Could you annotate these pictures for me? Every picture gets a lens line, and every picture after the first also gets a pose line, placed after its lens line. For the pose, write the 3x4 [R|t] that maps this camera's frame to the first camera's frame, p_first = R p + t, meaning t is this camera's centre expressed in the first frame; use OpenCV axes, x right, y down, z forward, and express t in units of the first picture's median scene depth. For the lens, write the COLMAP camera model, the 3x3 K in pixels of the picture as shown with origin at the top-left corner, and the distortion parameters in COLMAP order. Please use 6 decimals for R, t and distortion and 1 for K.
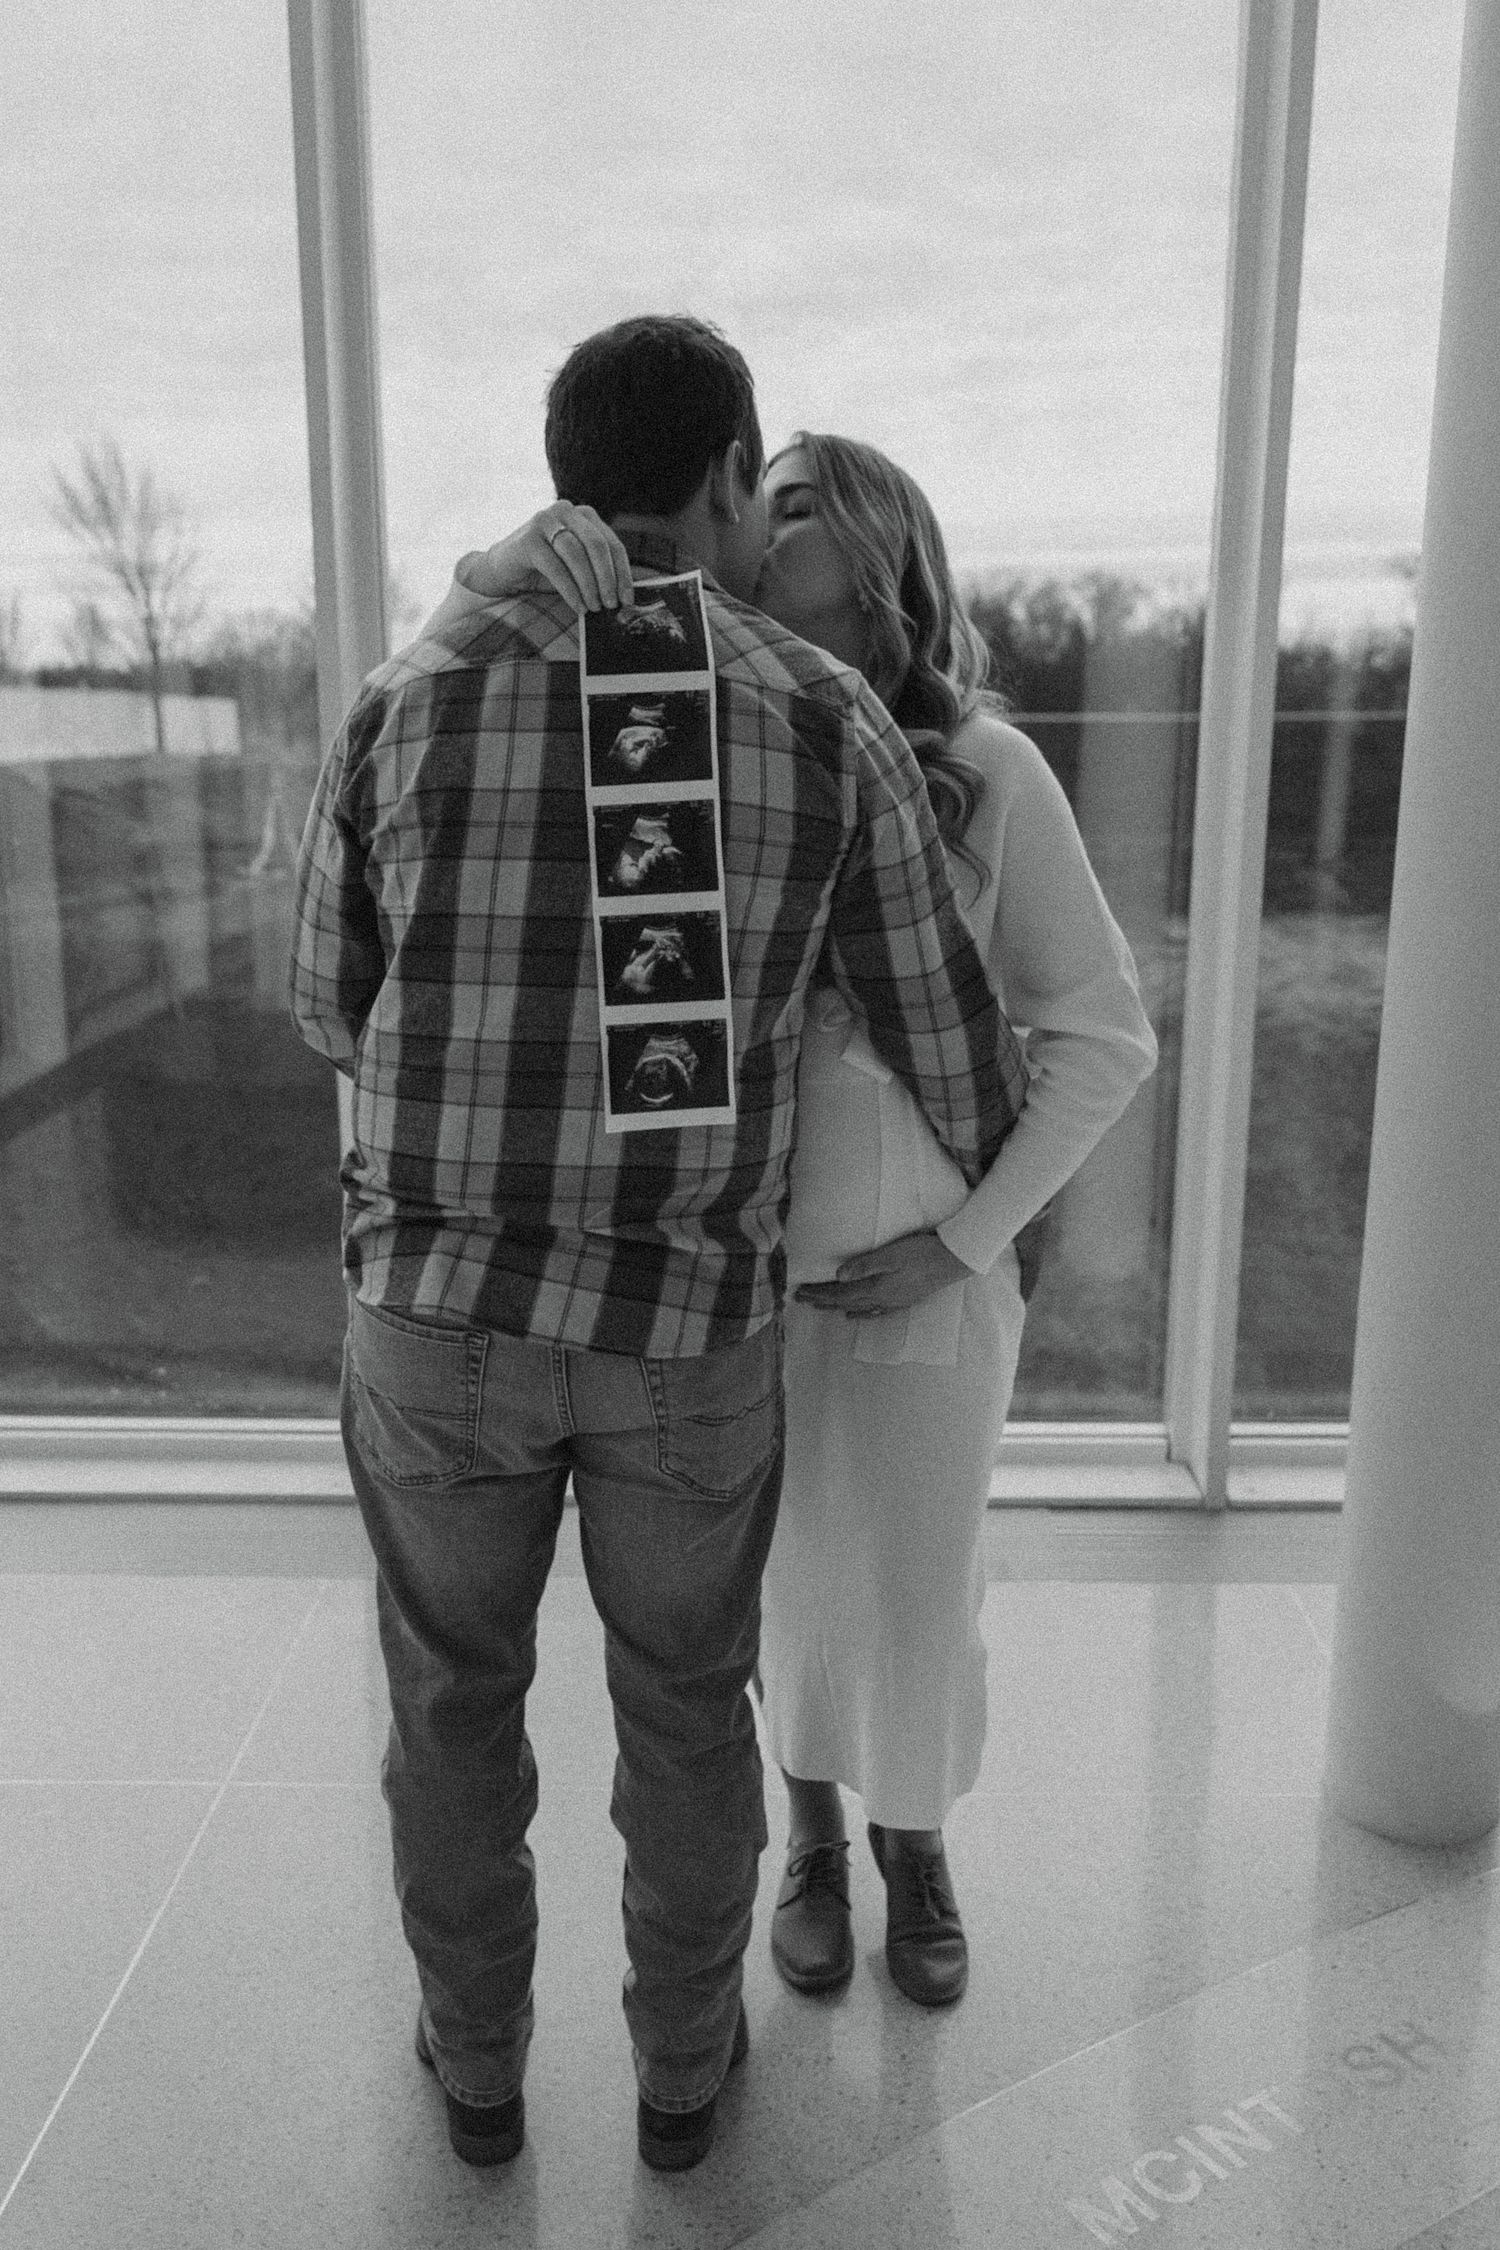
lens RADIAL K [[2619.7, 0, 750.0], [0, 2619.7, 1125.0], [0, 0, 1]] dist [-0.000259, 0.914259]
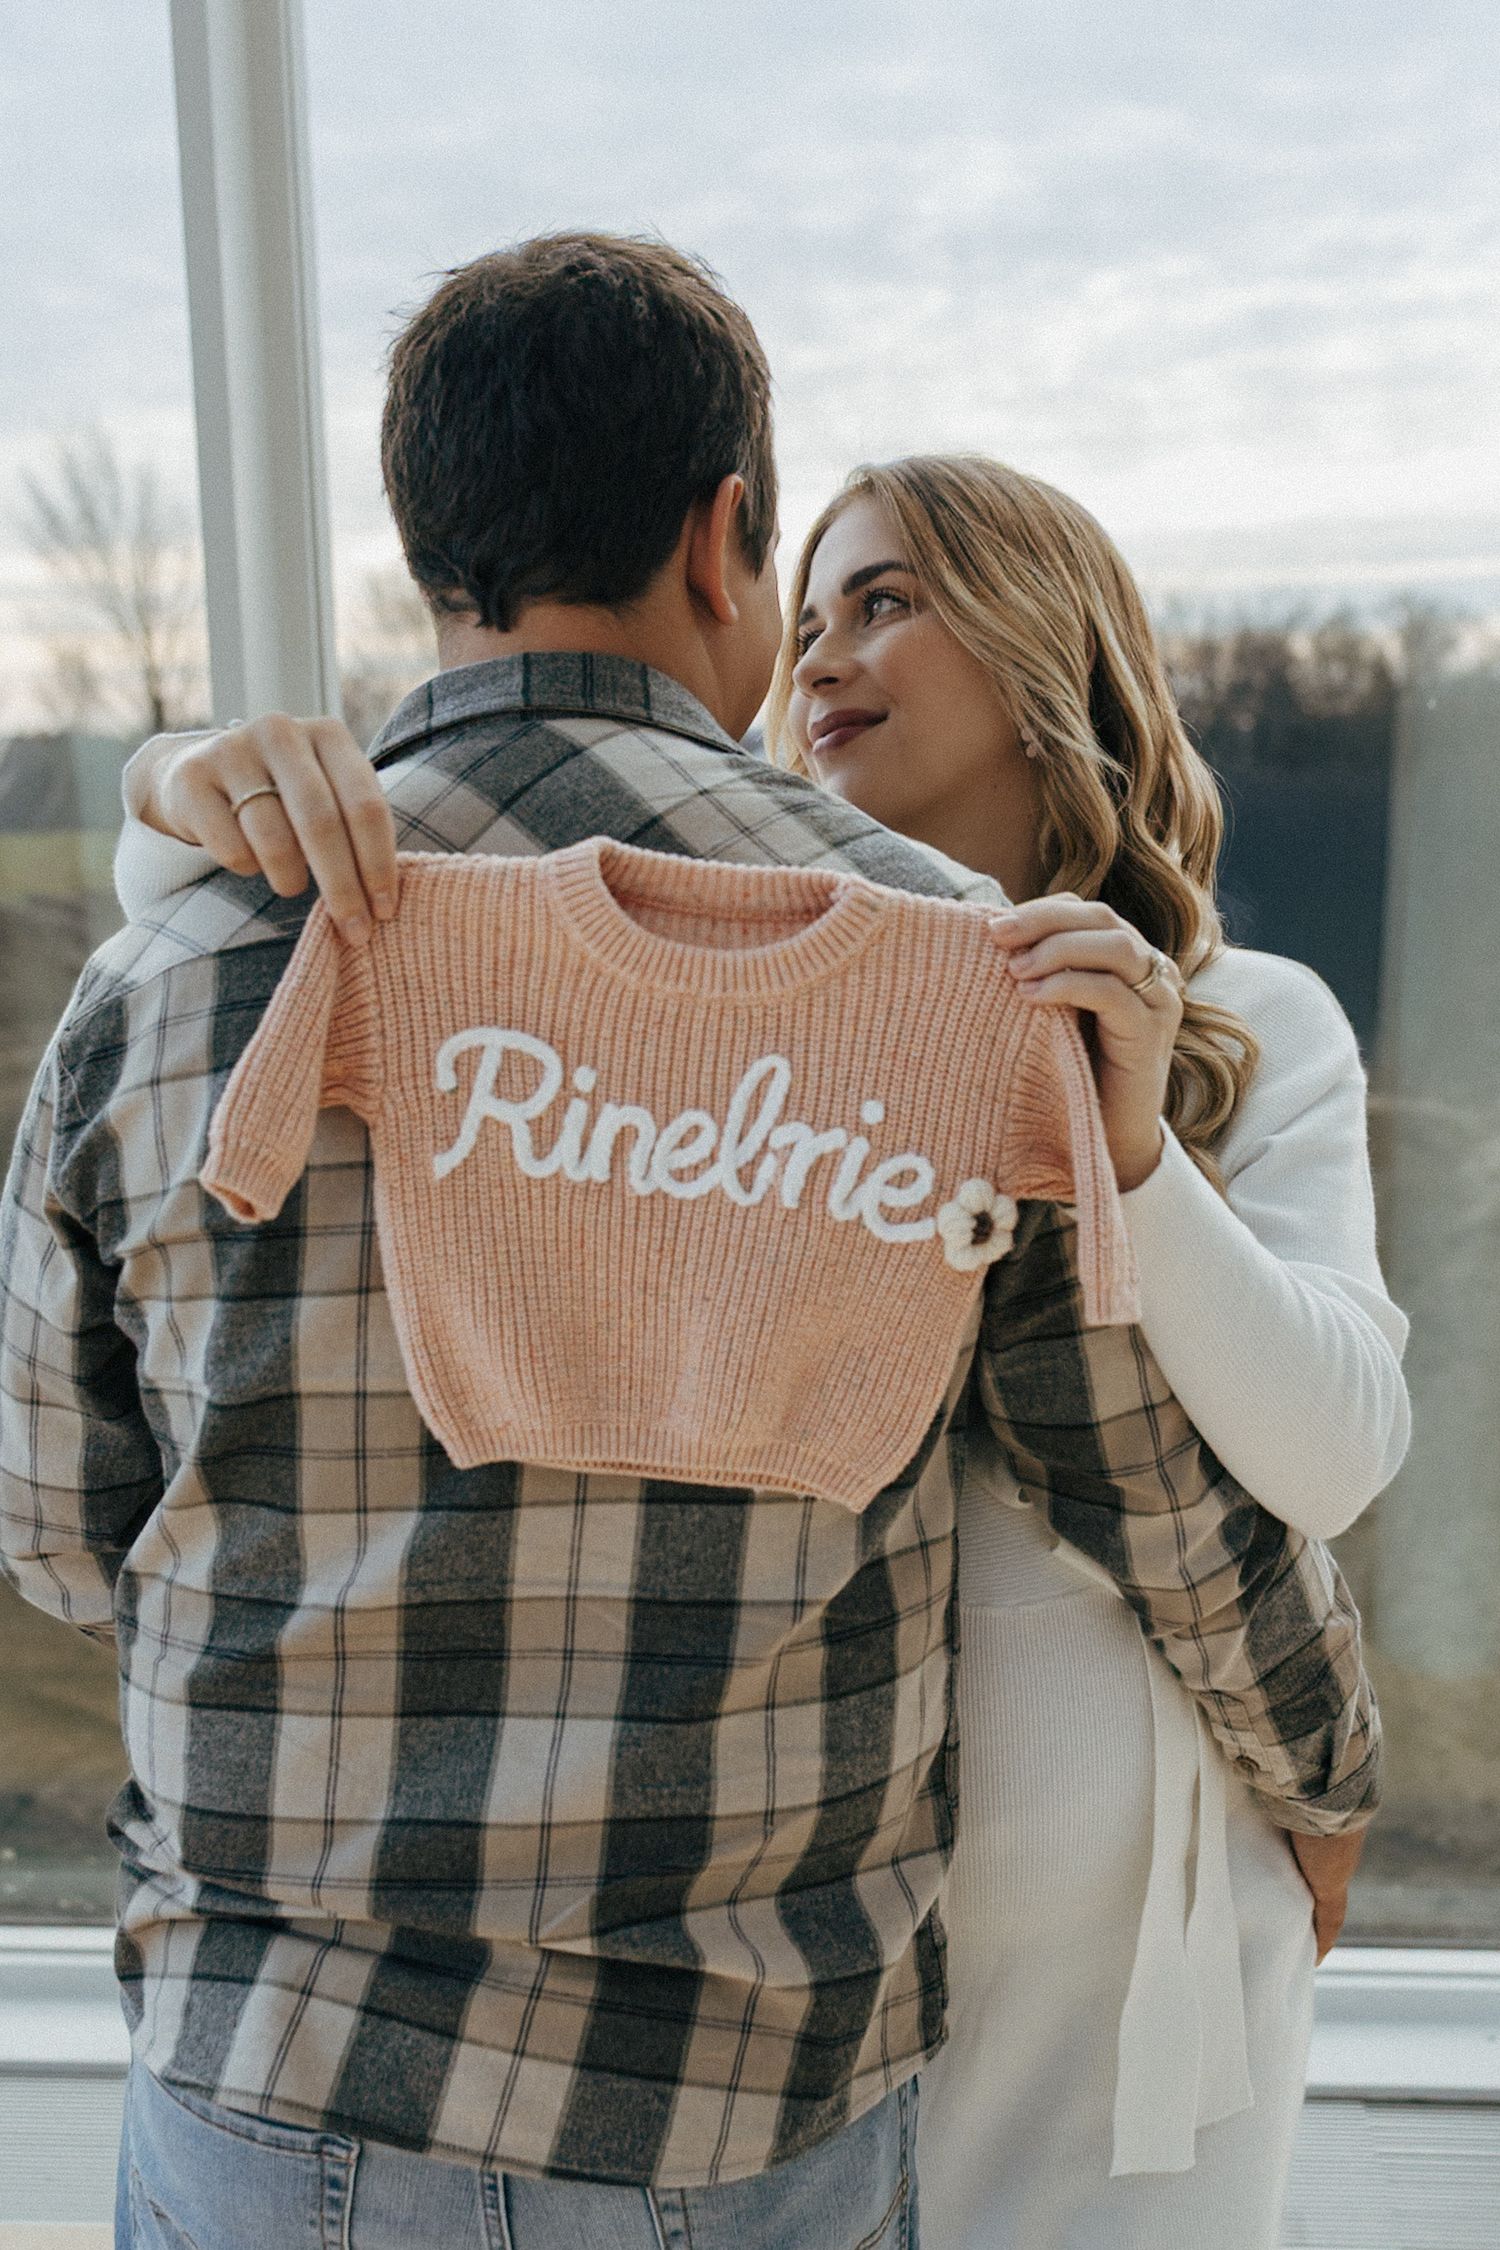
lens RADIAL K [[2619.7, 0, 750.0], [0, 2619.7, 1125.0], [0, 0, 1]] dist [-0.000259, 0.914259]
pose [[0.996168, 0.018619, -0.085456, 0.022185], [-0.017433, 0.999741, 0.014606, -0.136454], [0.085705, -0.013060, 0.996235, 0.466543]]
